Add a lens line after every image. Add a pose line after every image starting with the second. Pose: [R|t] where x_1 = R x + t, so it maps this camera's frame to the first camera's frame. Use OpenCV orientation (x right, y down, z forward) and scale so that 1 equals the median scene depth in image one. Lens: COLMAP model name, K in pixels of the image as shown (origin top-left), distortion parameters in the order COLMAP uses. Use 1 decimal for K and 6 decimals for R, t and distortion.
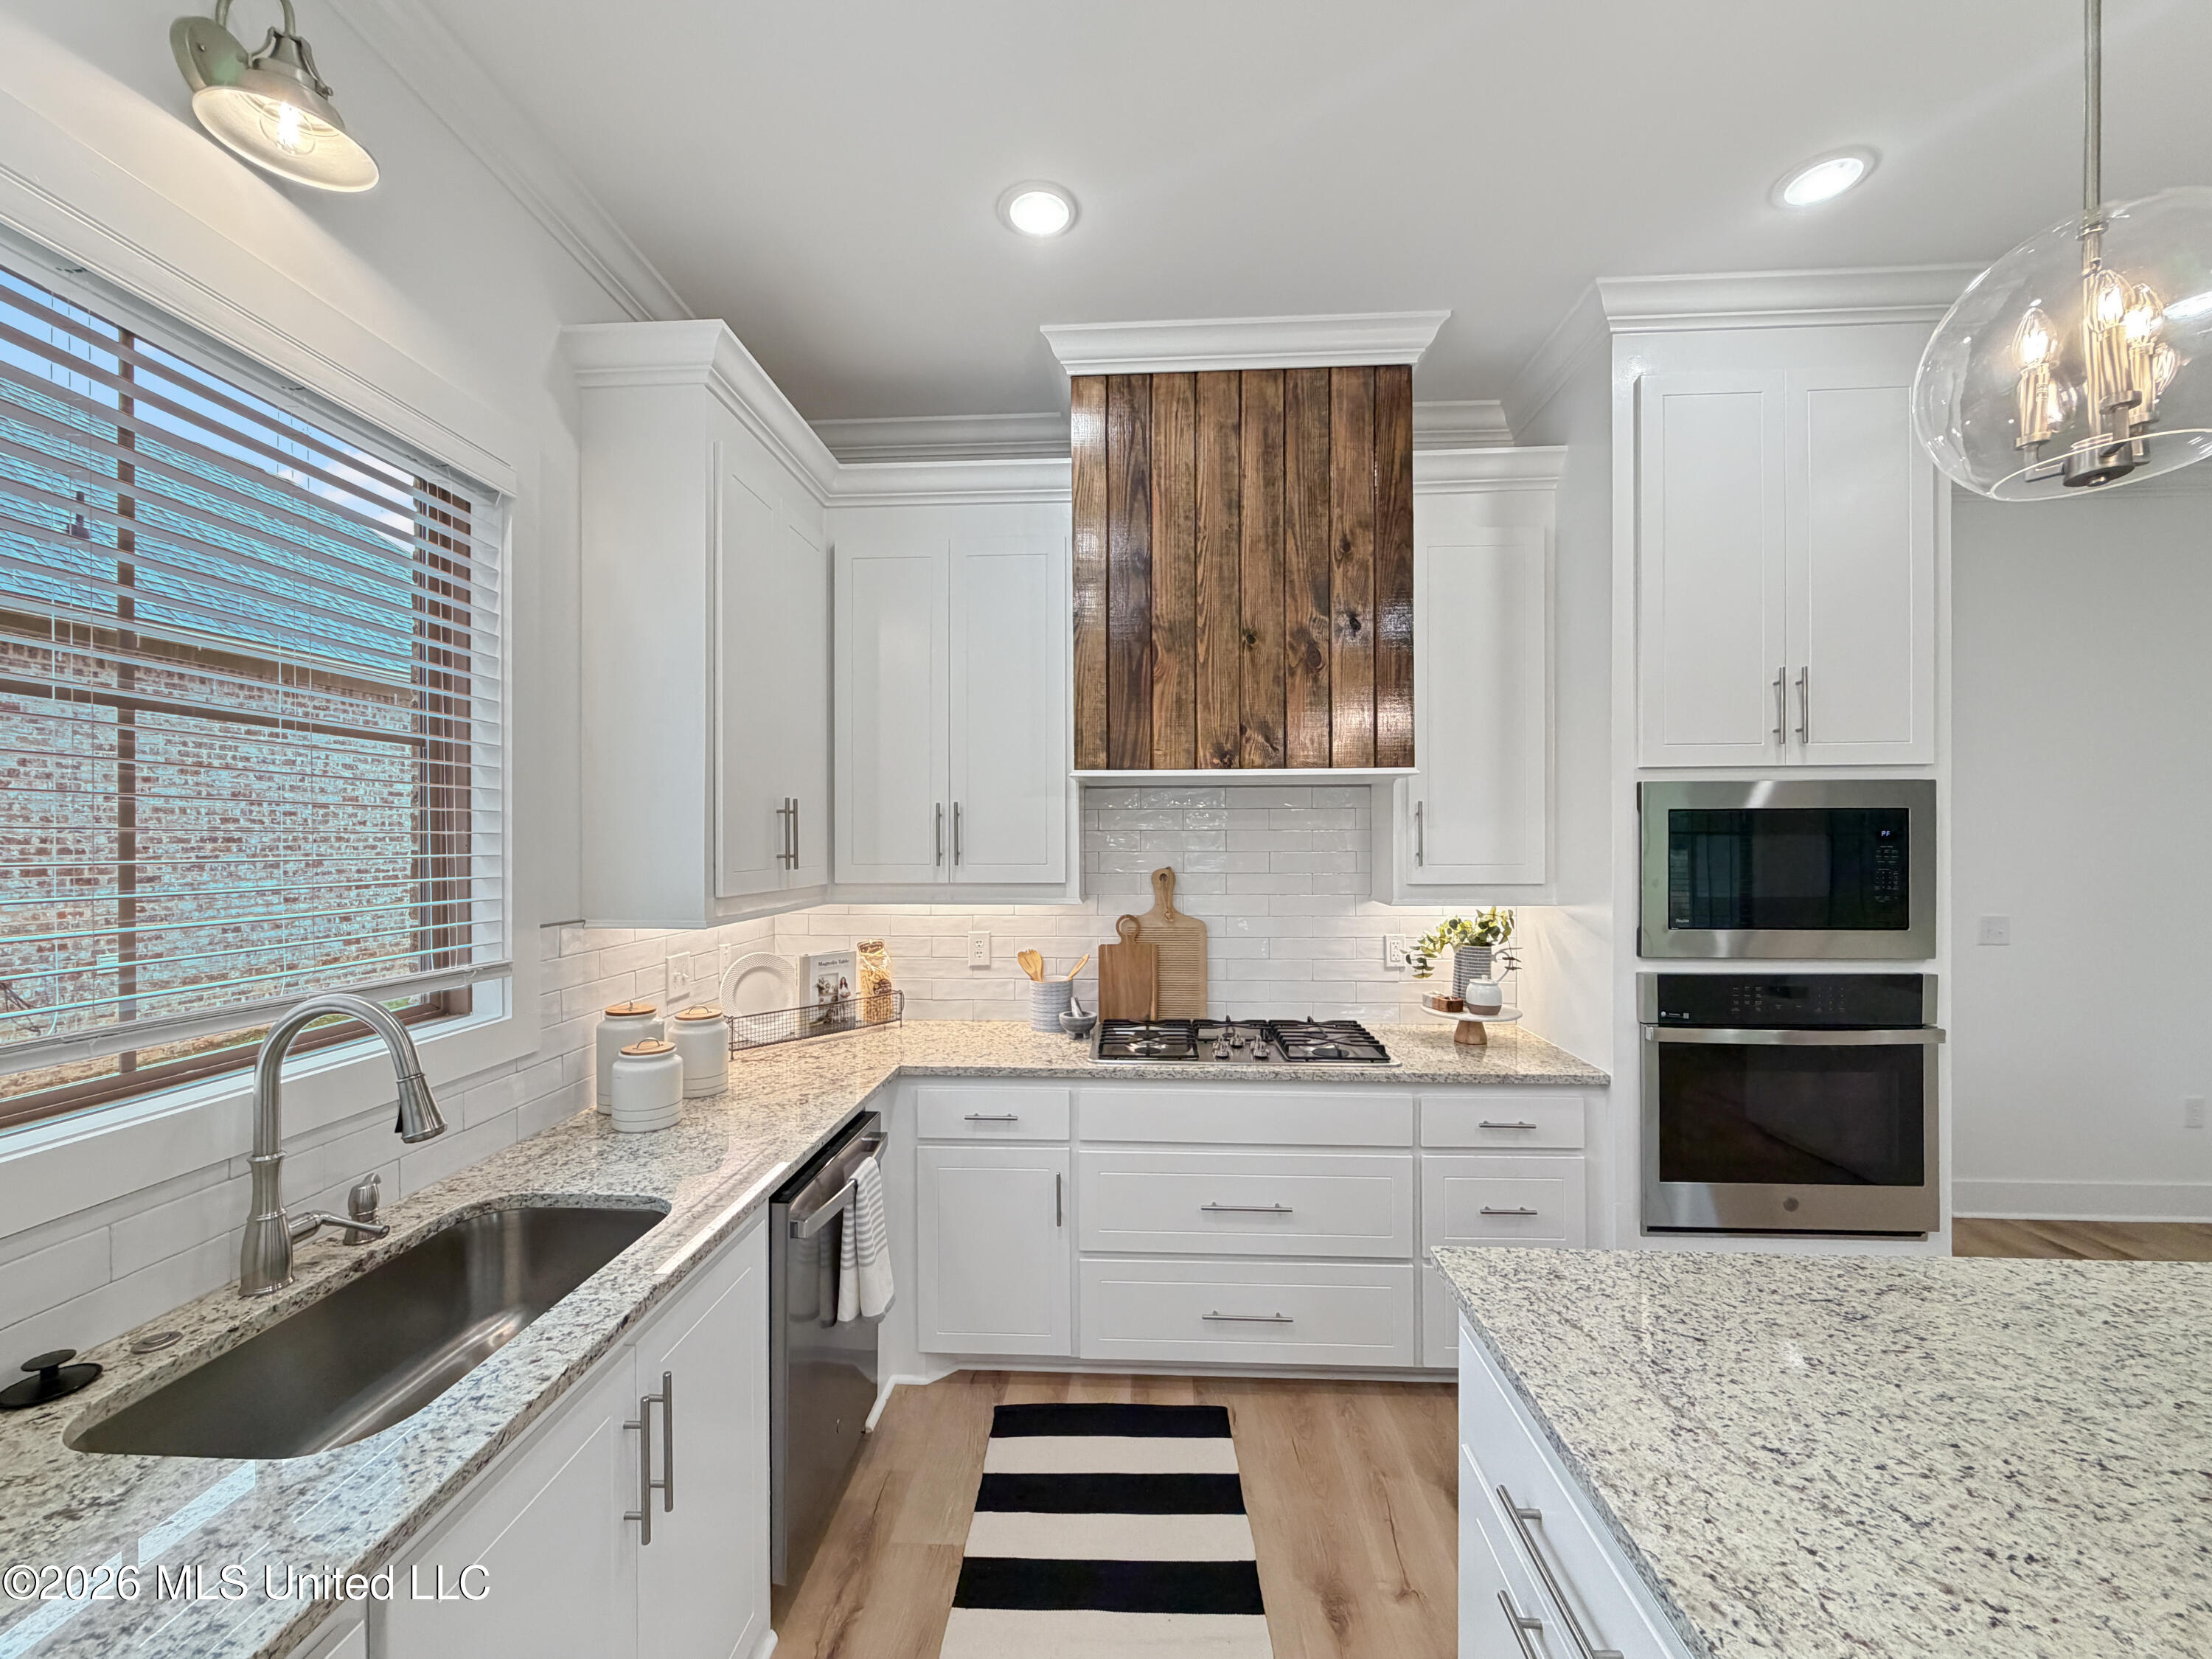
lens RADIAL K [[894.0, 0, 1099.0], [0, 894.0, 836.1], [0, 0, 1]] dist [0.000658, -0.000830]
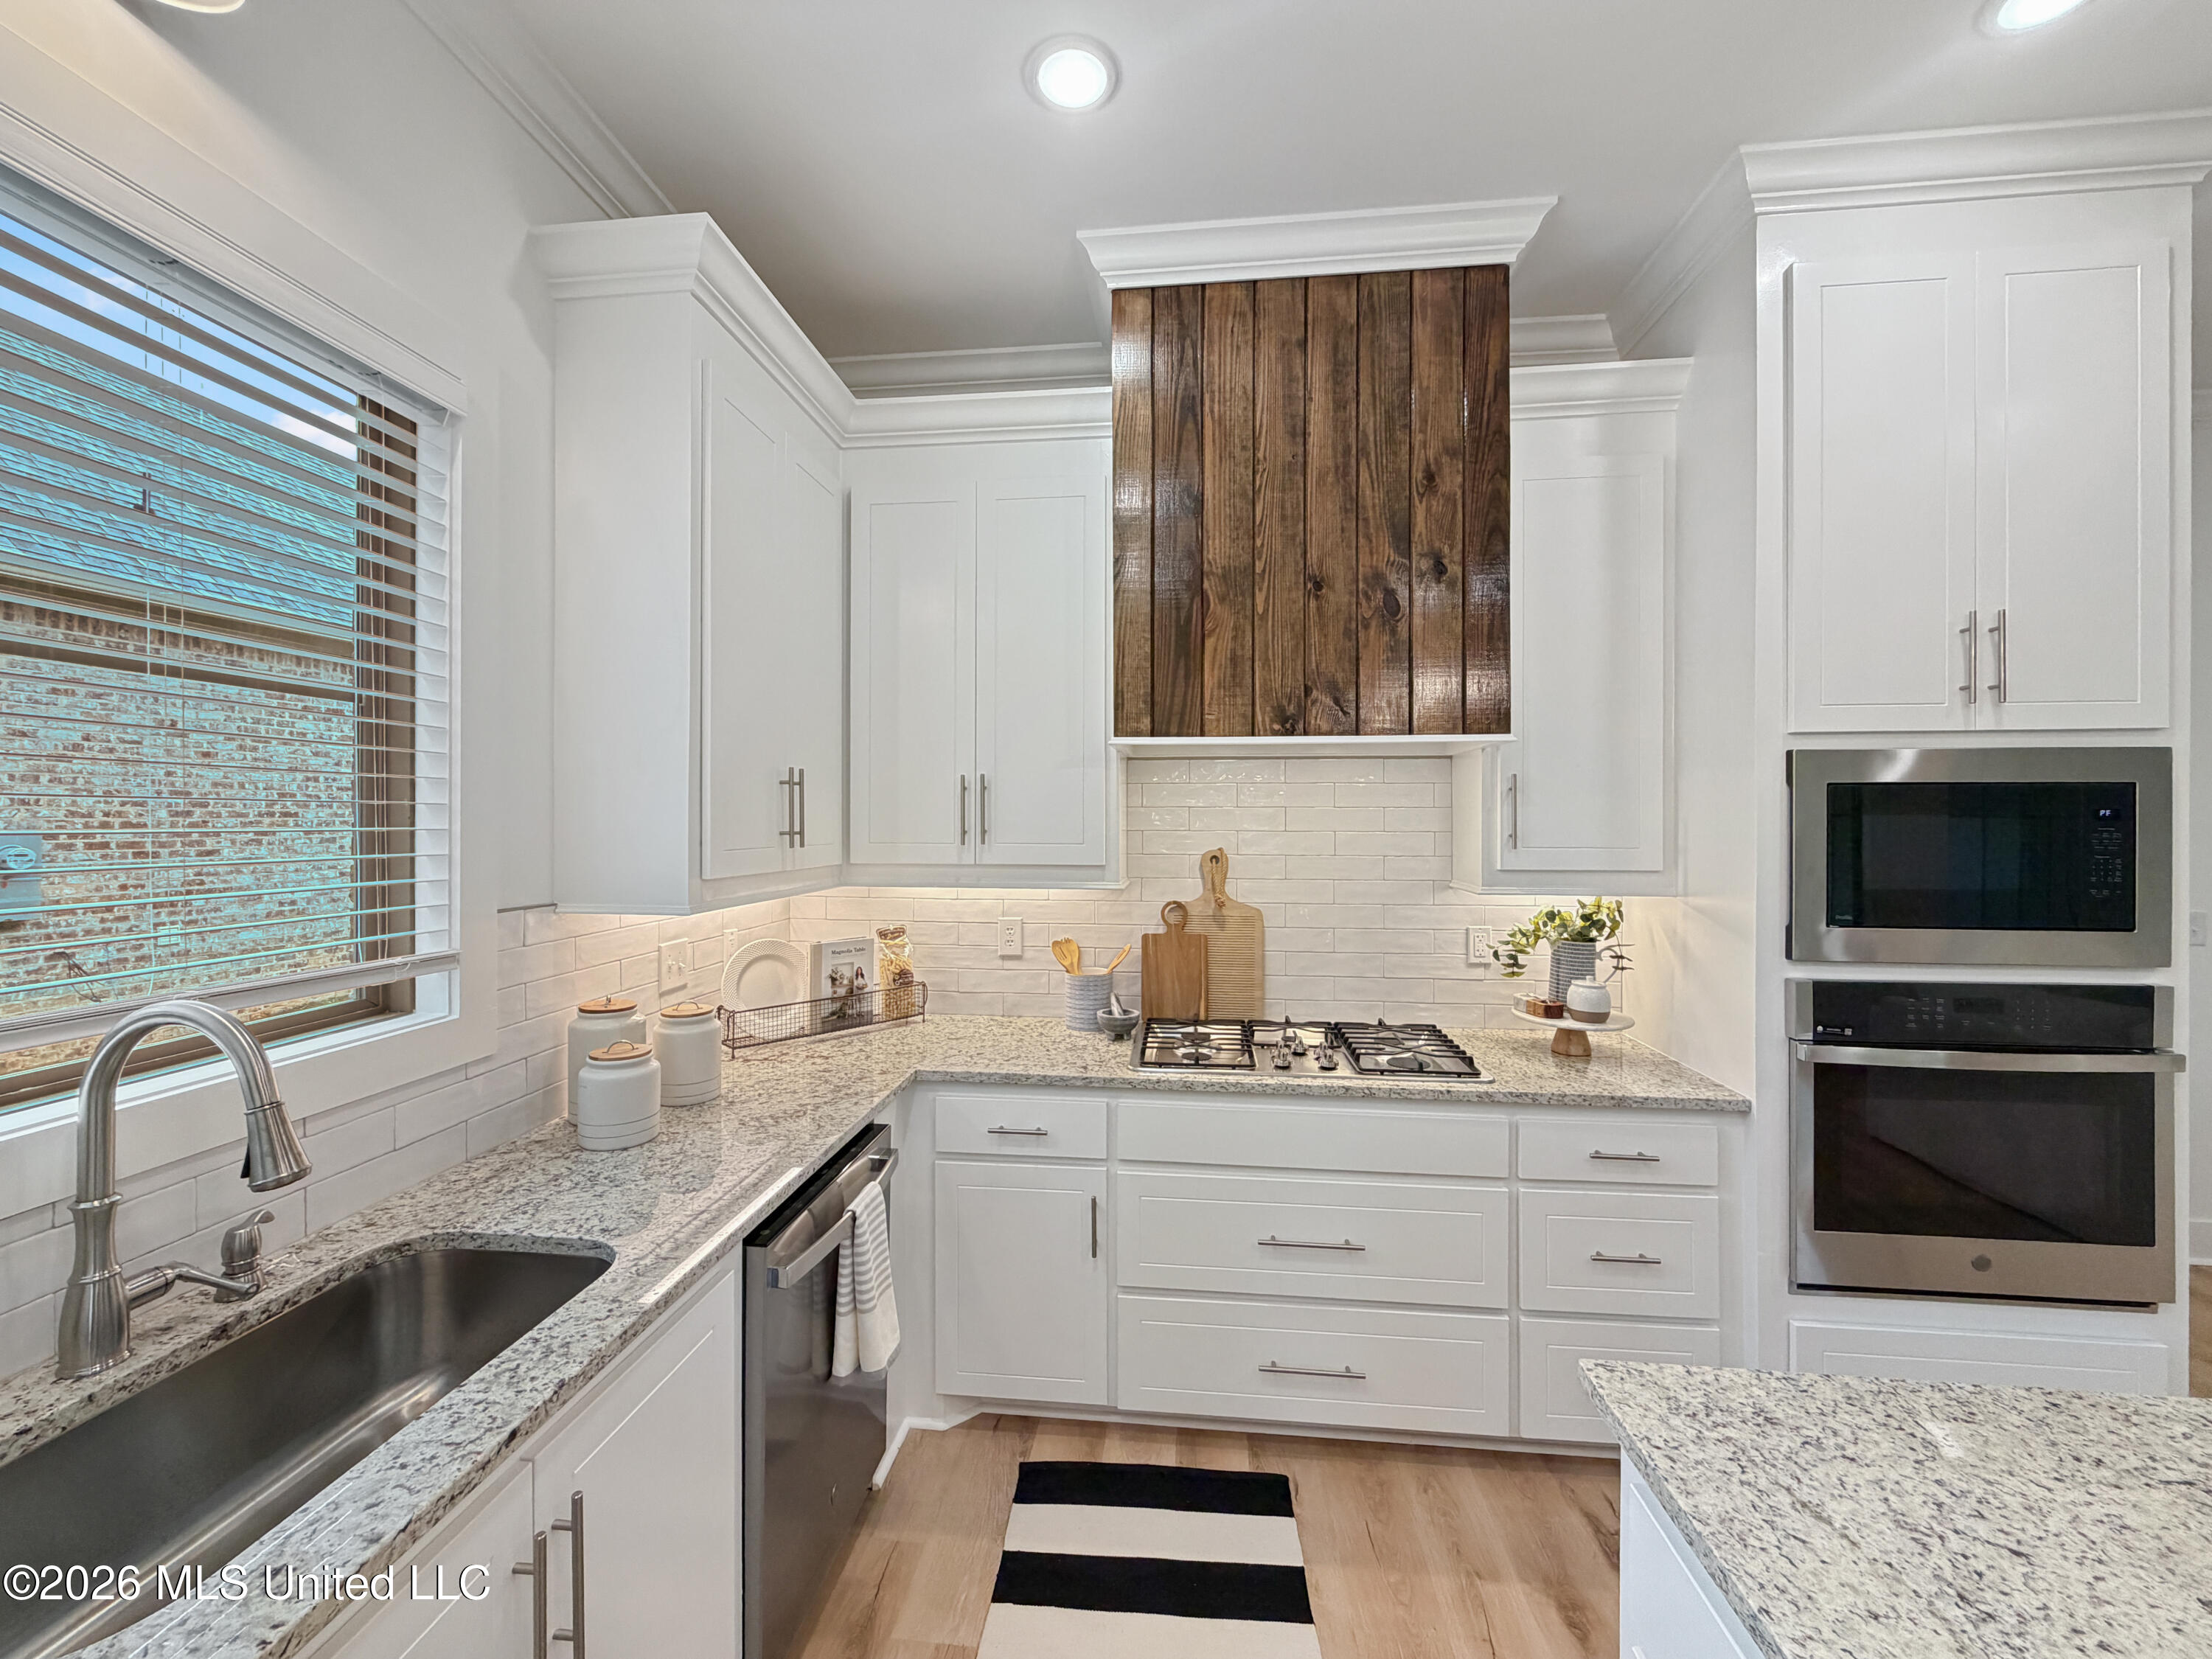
lens RADIAL K [[894.0, 0, 1093.7], [0, 894.0, 803.7], [0, 0, 1]] dist [0.000658, -0.000830]
pose [[0.998256, 0.004163, -0.058892, 0.004901], [-0.004981, 0.999893, -0.013753, 0.004159], [0.058828, 0.014023, 0.998170, 0.128110]]
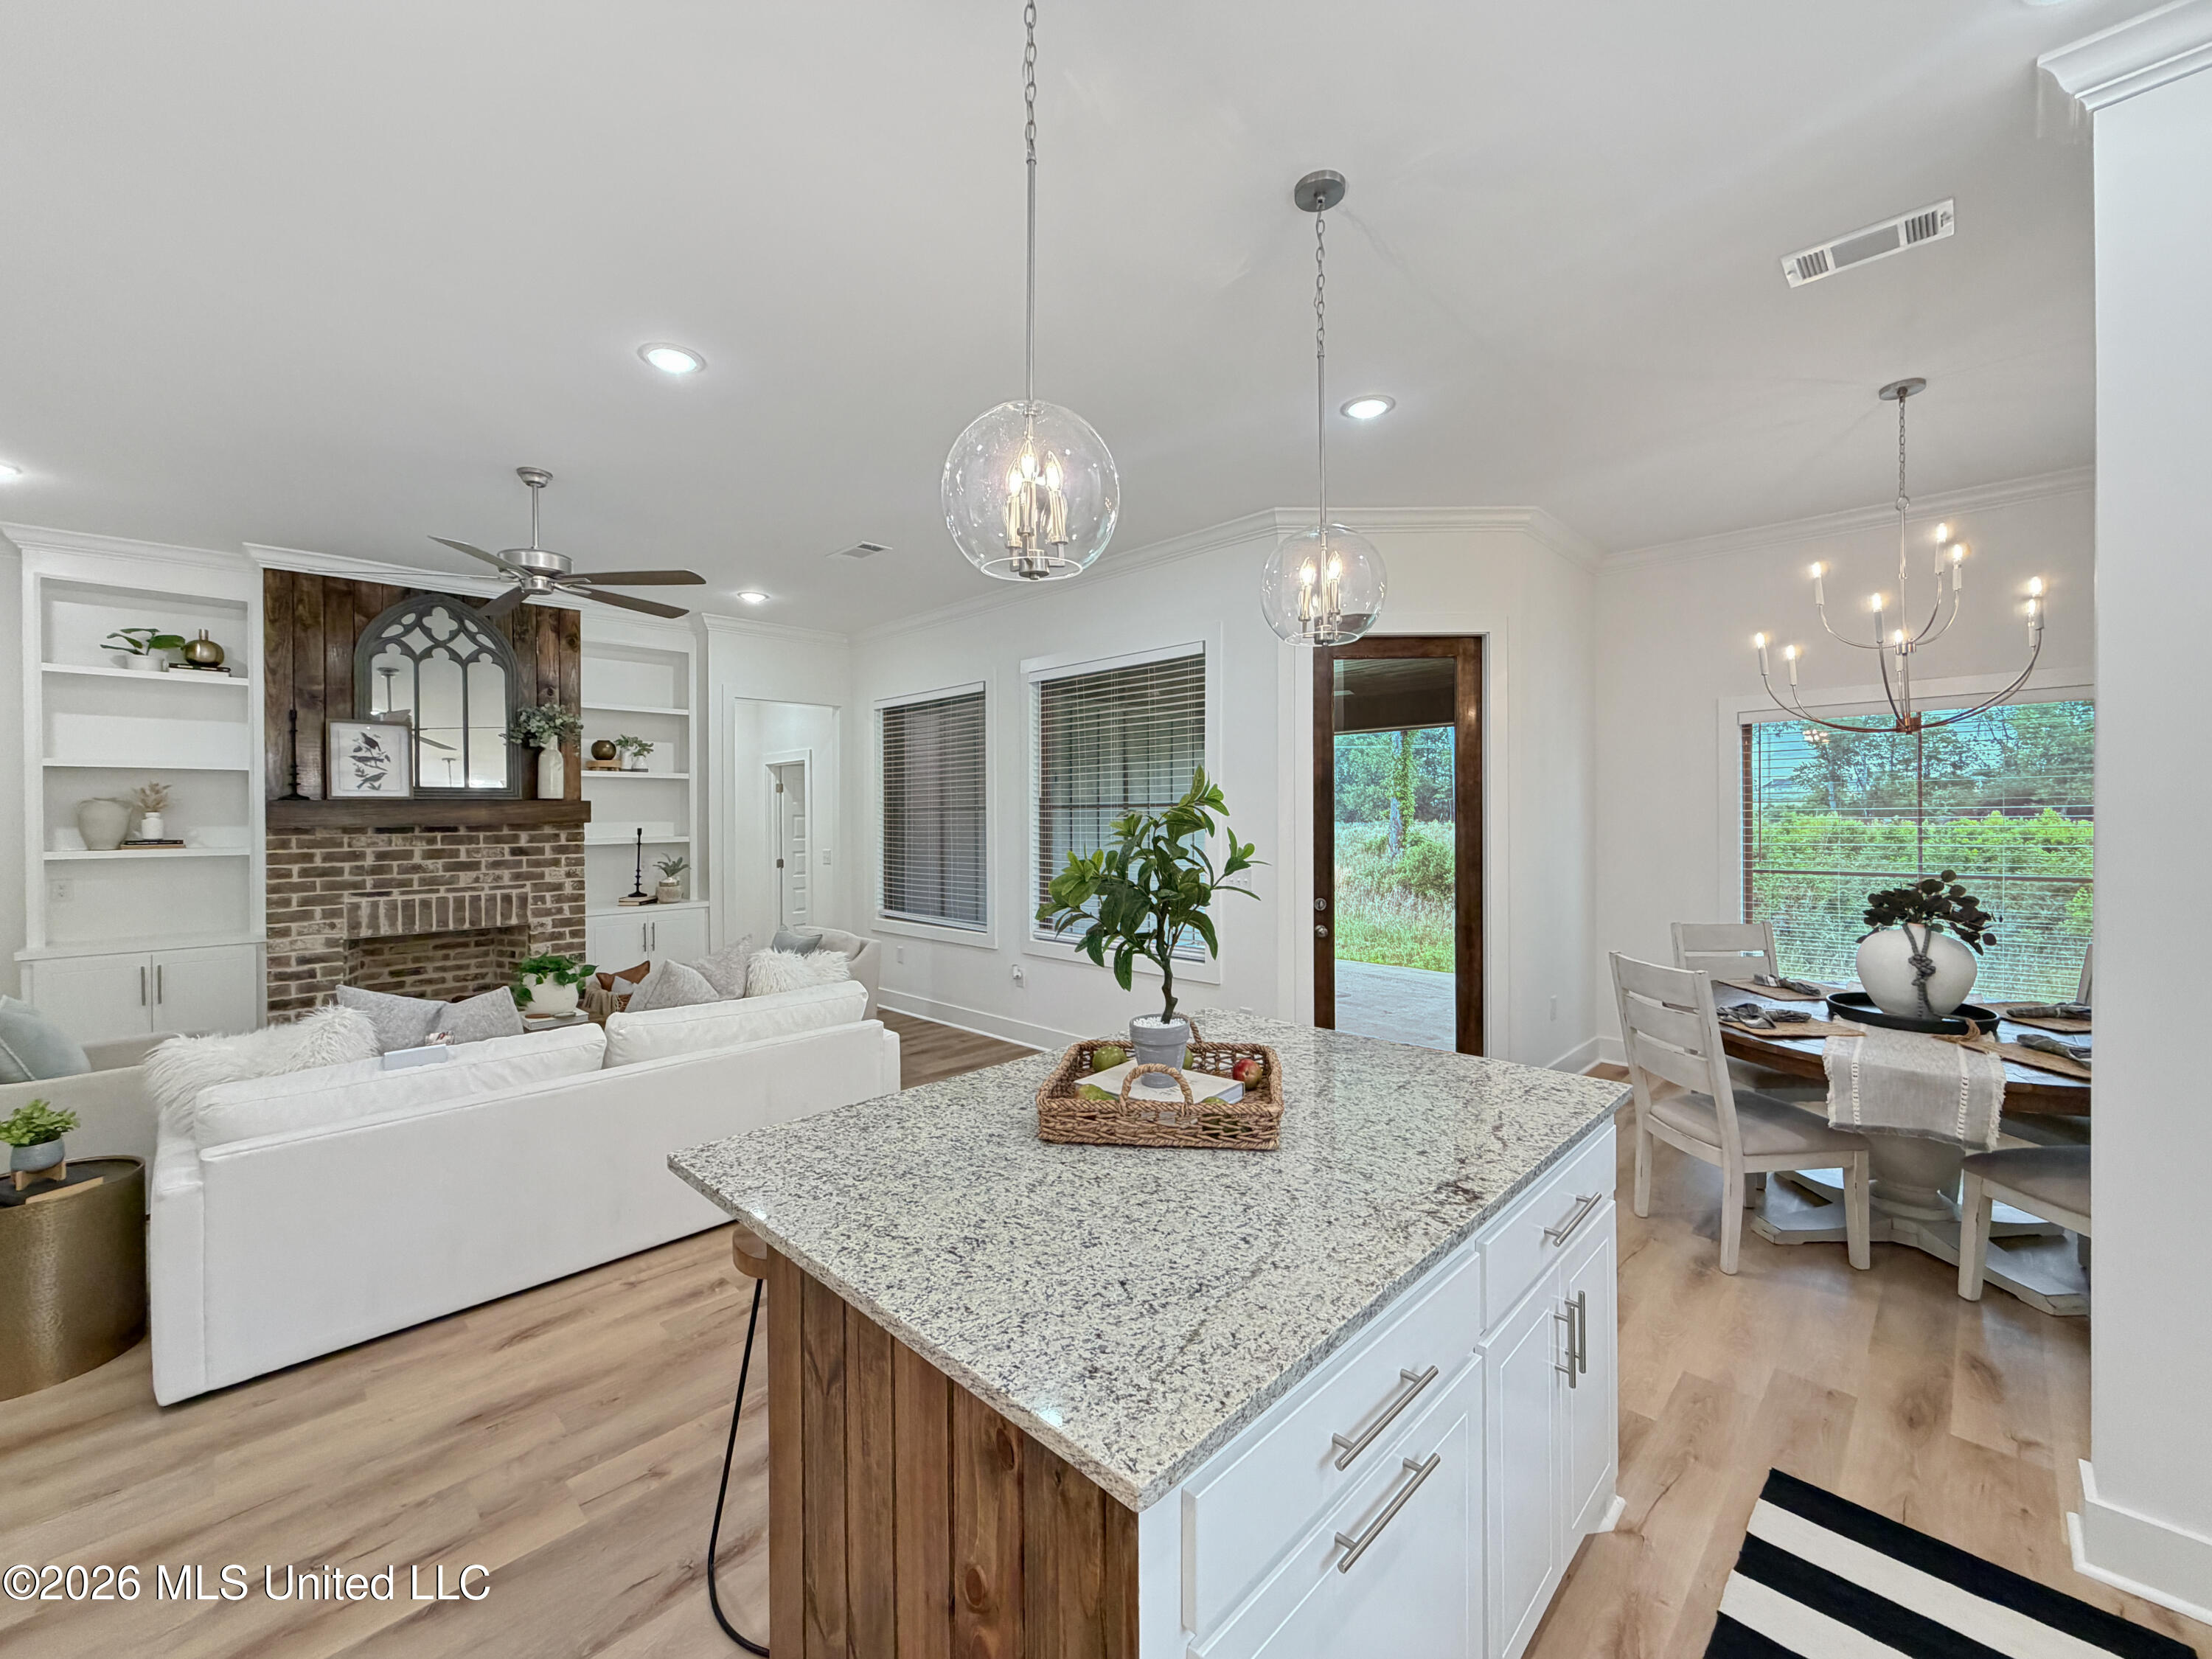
lens RADIAL K [[894.0, 0, 1114.2], [0, 894.0, 803.2], [0, 0, 1]] dist [0.000658, -0.000830]
pose [[-0.753367, 0.017435, 0.657369, -0.006915], [0.010149, 0.999838, -0.014888, 0.009275], [-0.657522, -0.004544, -0.753422, 0.830260]]
